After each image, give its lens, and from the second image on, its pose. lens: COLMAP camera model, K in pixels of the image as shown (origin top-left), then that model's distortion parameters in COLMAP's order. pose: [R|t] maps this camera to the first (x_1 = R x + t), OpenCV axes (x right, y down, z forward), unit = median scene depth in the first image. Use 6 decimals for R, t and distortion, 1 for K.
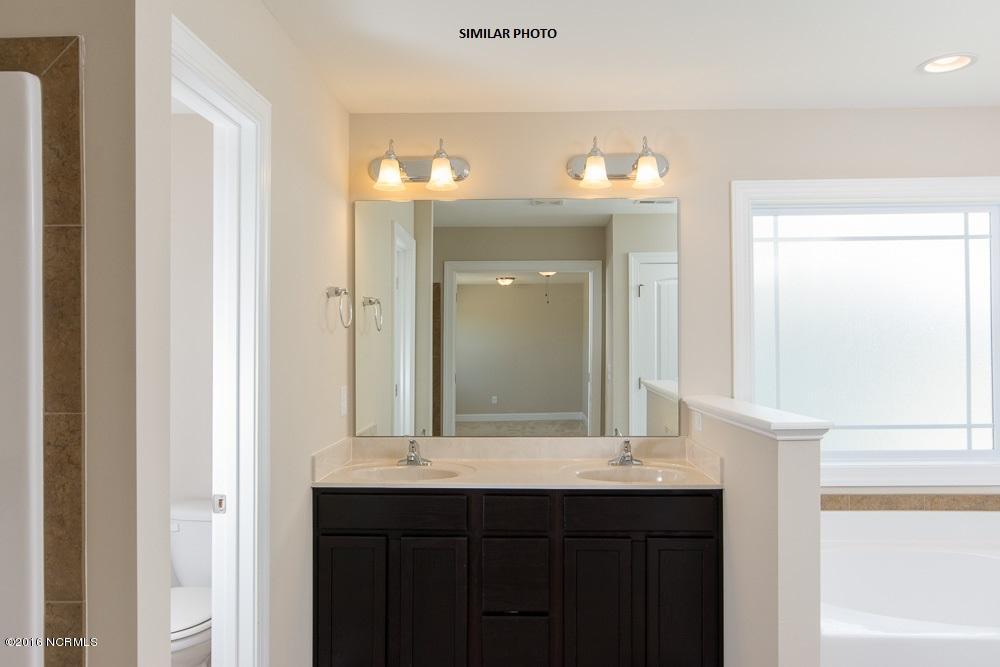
lens RADIAL K [[714.8, 0, 503.6], [0, 714.8, 339.2], [0, 0, 1]] dist [0.005285, 0.000328]
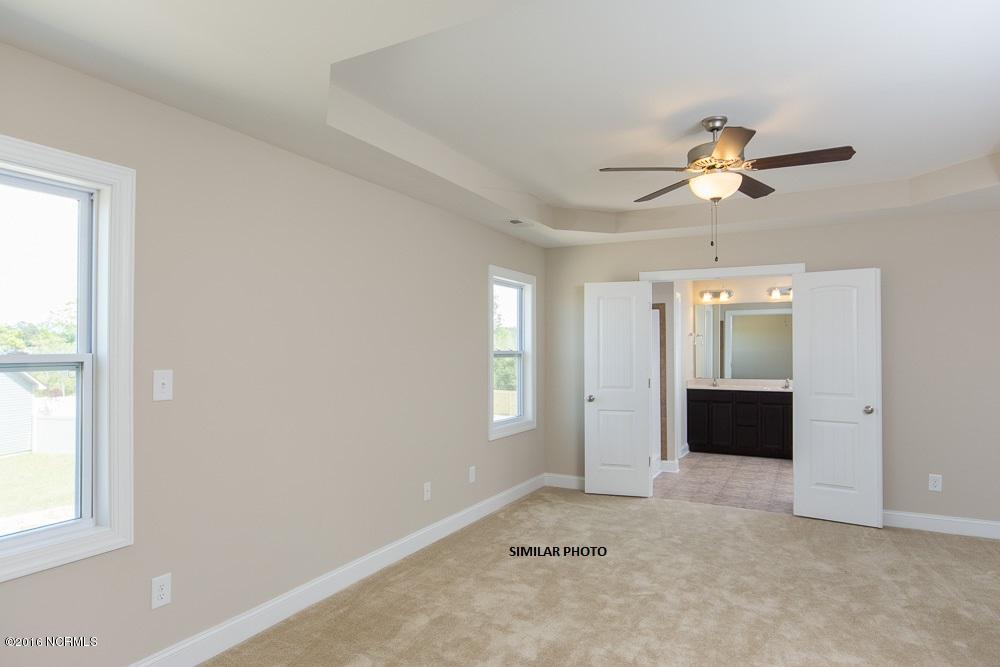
lens RADIAL K [[571.7, 0, 503.8], [0, 571.7, 342.2], [0, 0, 1]] dist [0.003762, -0.001714]
pose [[0.899273, -0.003345, -0.437376, 0.150962], [0.004270, 0.999990, 0.001132, -0.032188], [0.437368, -0.002886, 0.899278, -1.784125]]
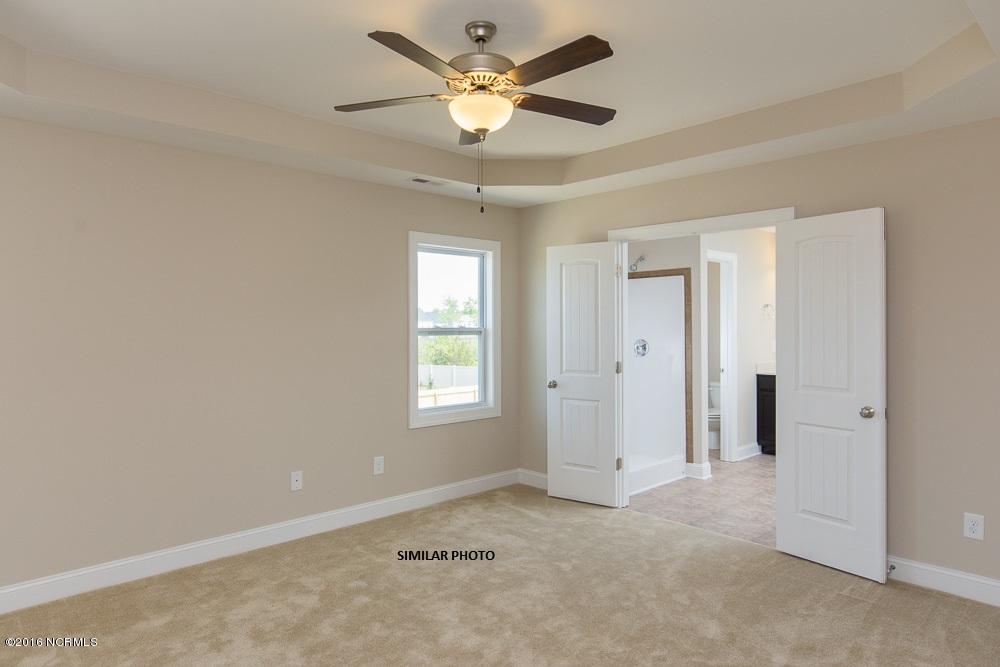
lens RADIAL K [[608.4, 0, 505.8], [0, 608.4, 325.0], [0, 0, 1]] dist [0.002804, -0.002176]
pose [[0.717725, 0.000492, -0.696326, 0.633085], [0.011490, 0.999855, 0.012550, -0.030140], [0.696232, -0.017008, 0.717616, -1.293501]]
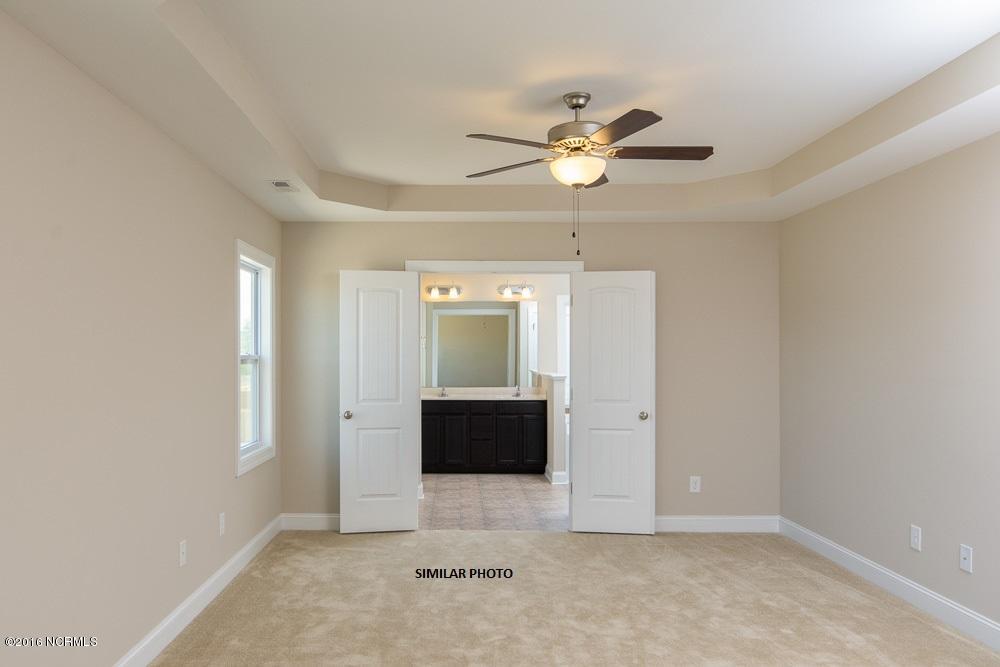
lens RADIAL K [[714.8, 0, 434.1], [0, 714.8, 357.5], [0, 0, 1]] dist [0.005285, 0.000328]
pose [[0.999984, 0.002955, 0.004869, -0.178405], [-0.003047, 0.999815, 0.018979, -0.031269], [-0.004812, -0.018993, 0.999808, -1.843230]]
